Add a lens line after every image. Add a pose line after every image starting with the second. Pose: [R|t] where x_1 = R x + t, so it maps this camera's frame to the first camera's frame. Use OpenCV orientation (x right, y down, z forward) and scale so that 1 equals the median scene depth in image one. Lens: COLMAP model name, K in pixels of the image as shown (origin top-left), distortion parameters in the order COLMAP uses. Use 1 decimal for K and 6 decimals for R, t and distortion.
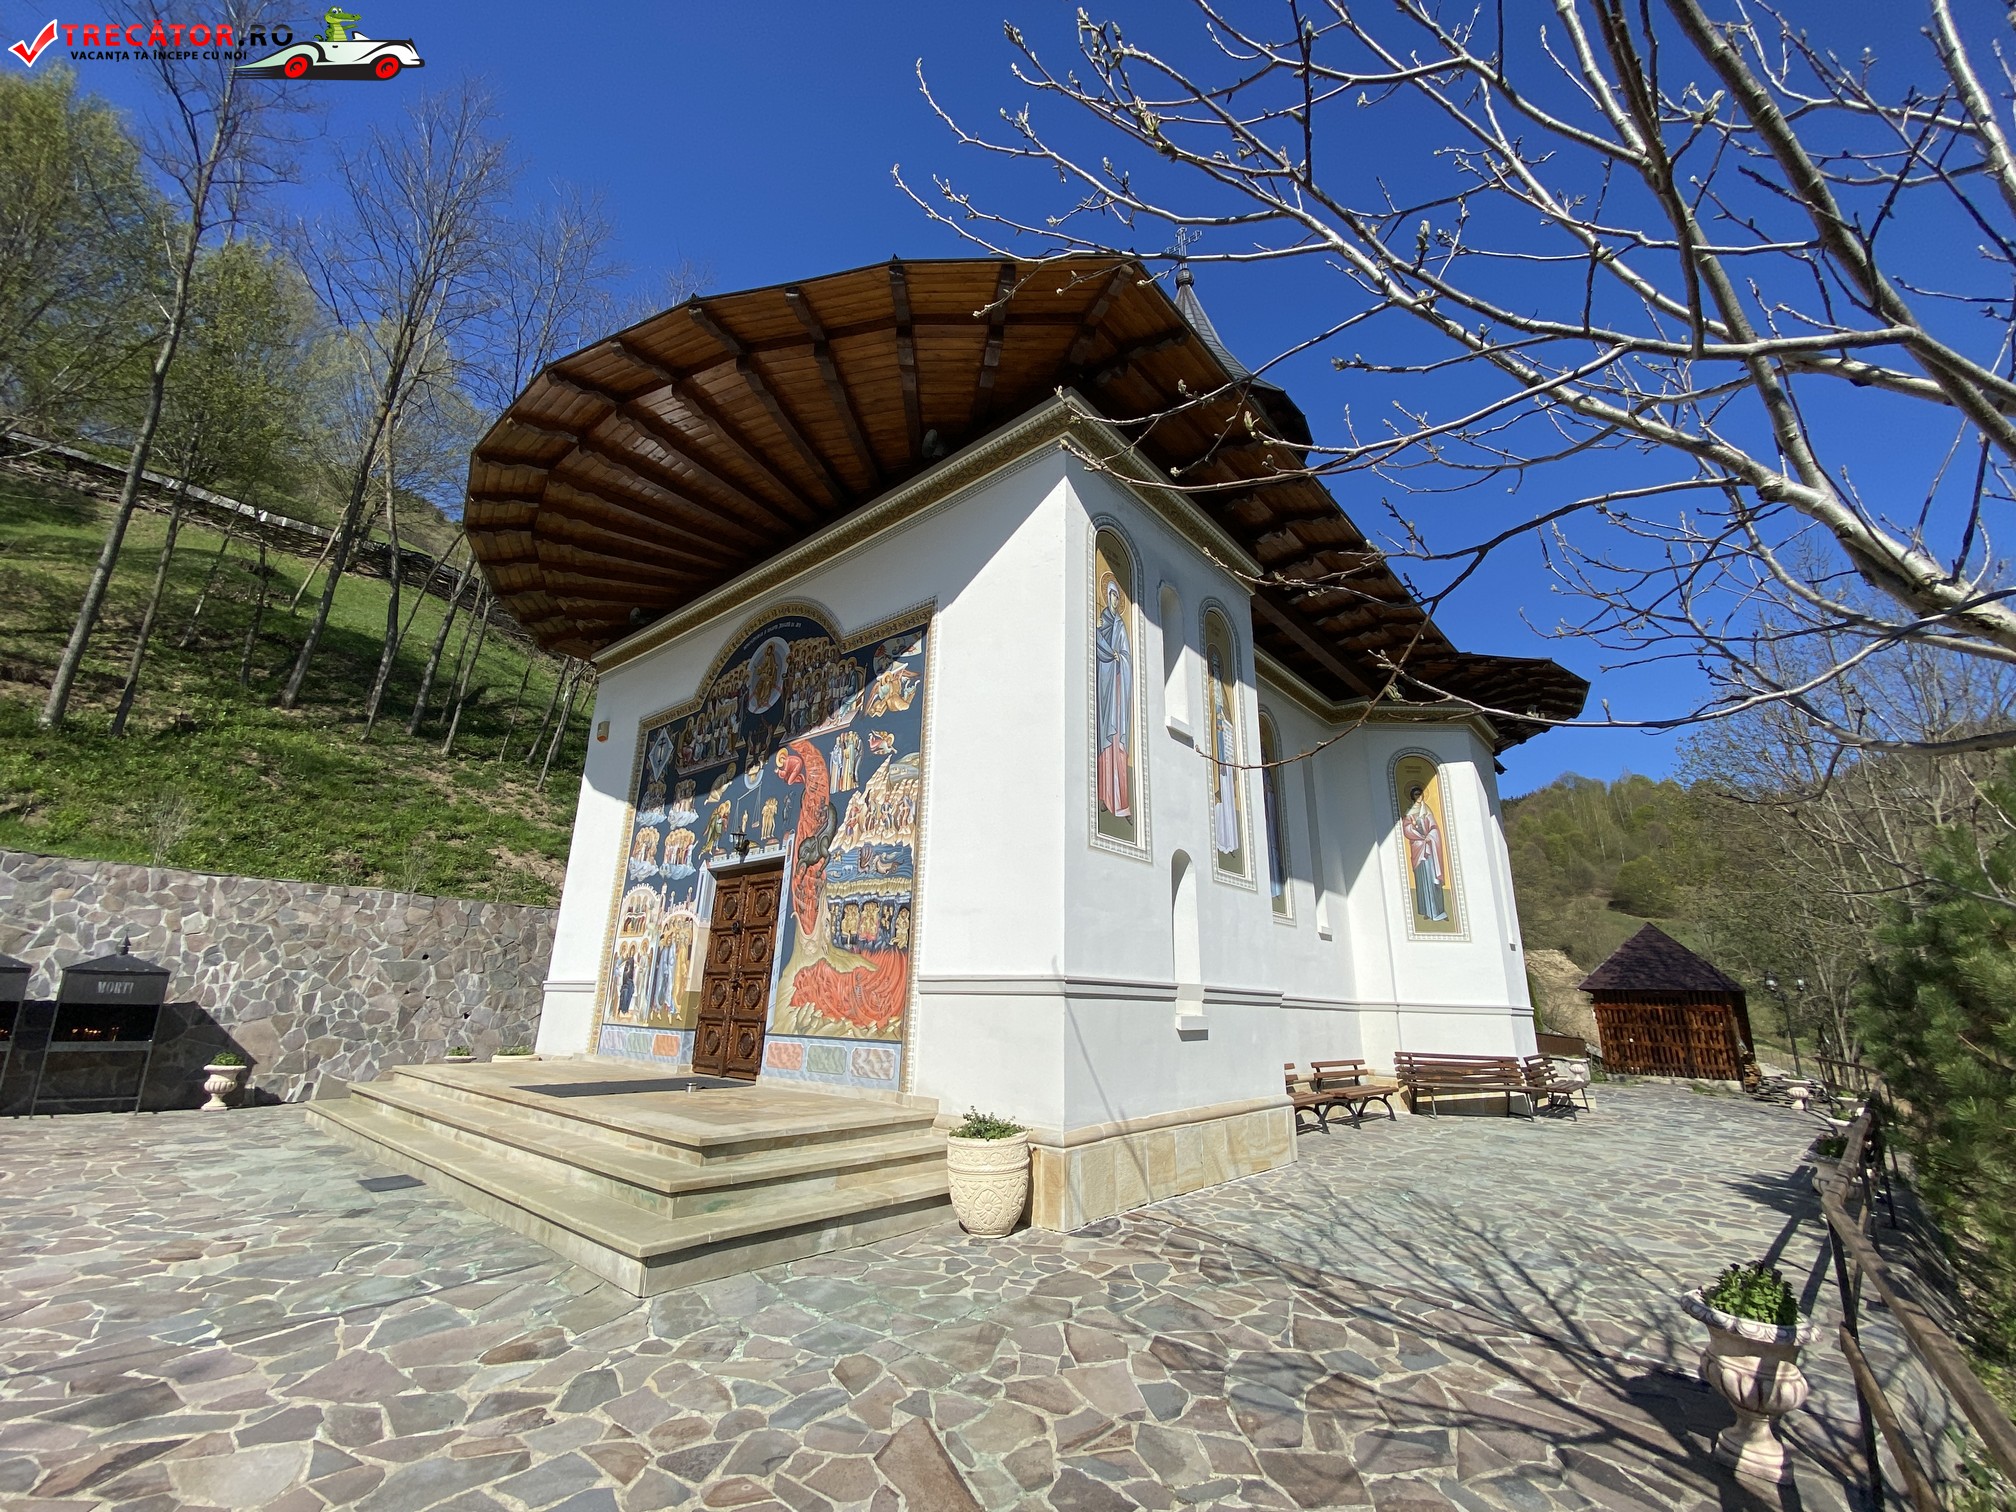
lens RADIAL K [[835.9, 0, 988.8], [0, 835.9, 745.4], [0, 0, 1]] dist [0.000458, -0.000926]
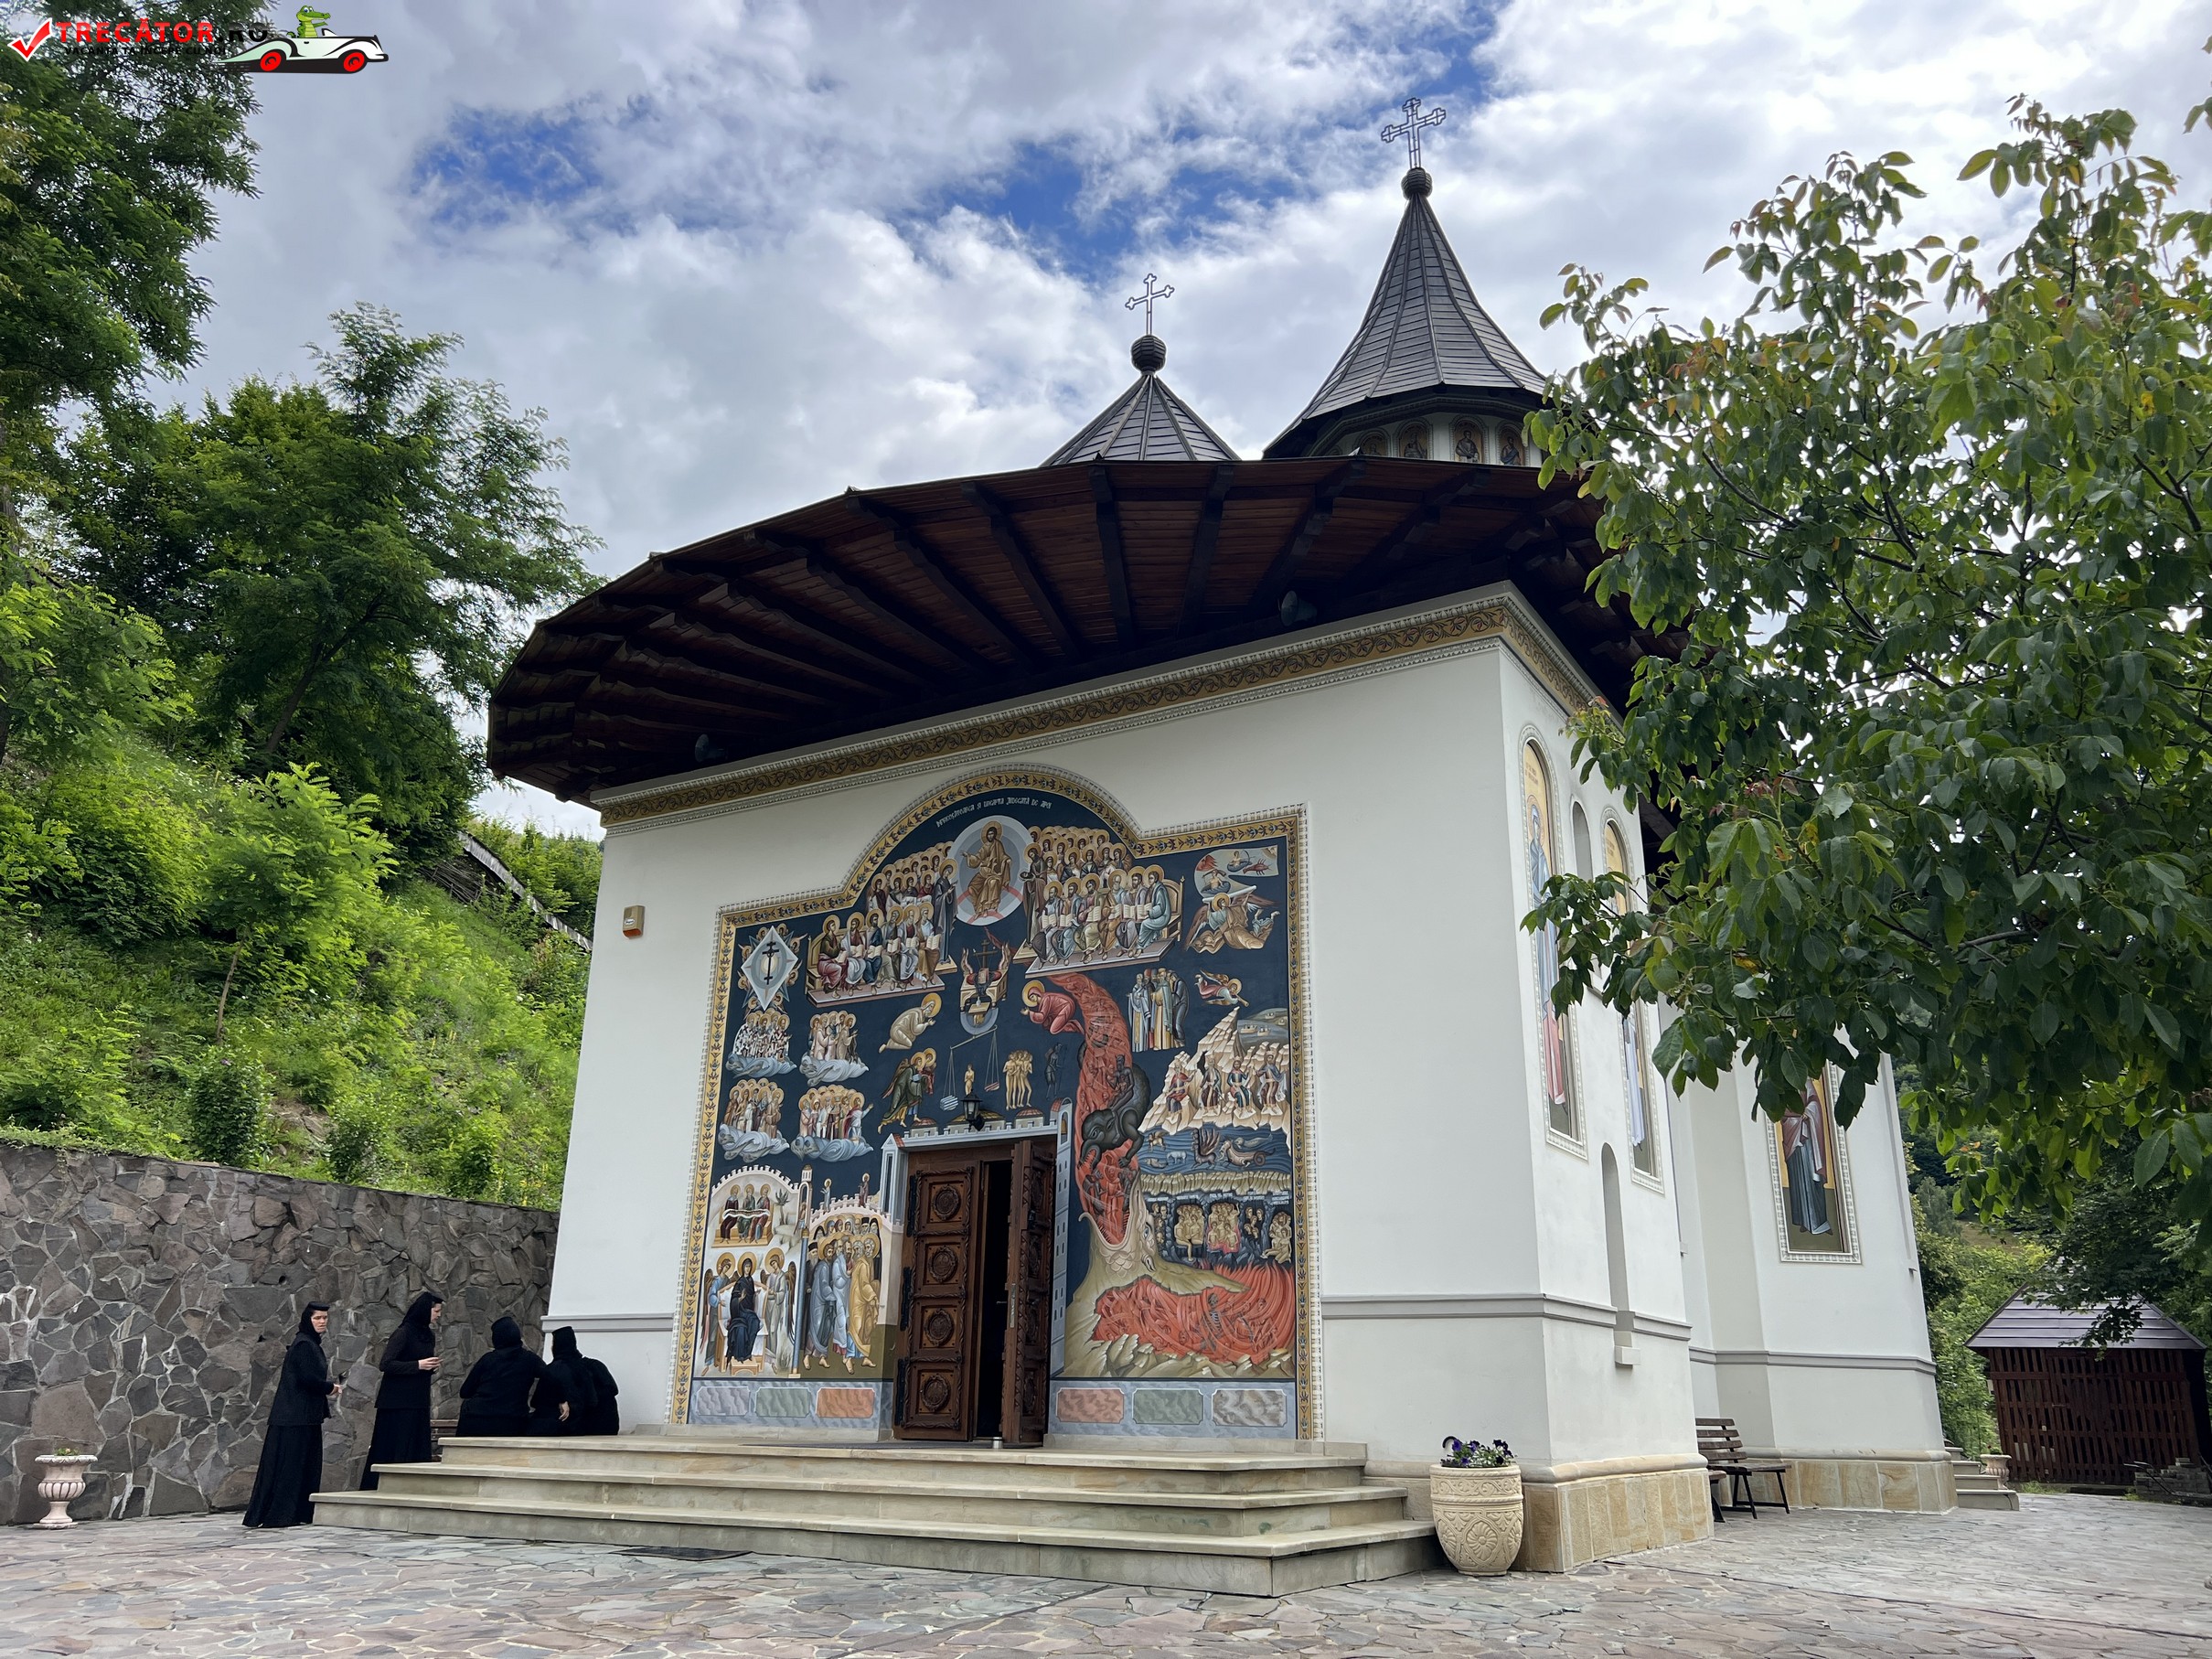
lens RADIAL K [[1678.5, 0, 1109.9], [0, 1678.5, 821.3], [0, 0, 1]] dist [0.049168, -0.042559]
pose [[0.984446, 0.049915, 0.168448, -0.442018], [-0.045425, 0.998505, -0.030406, -0.094550], [-0.169714, 0.022281, 0.985242, -0.443001]]
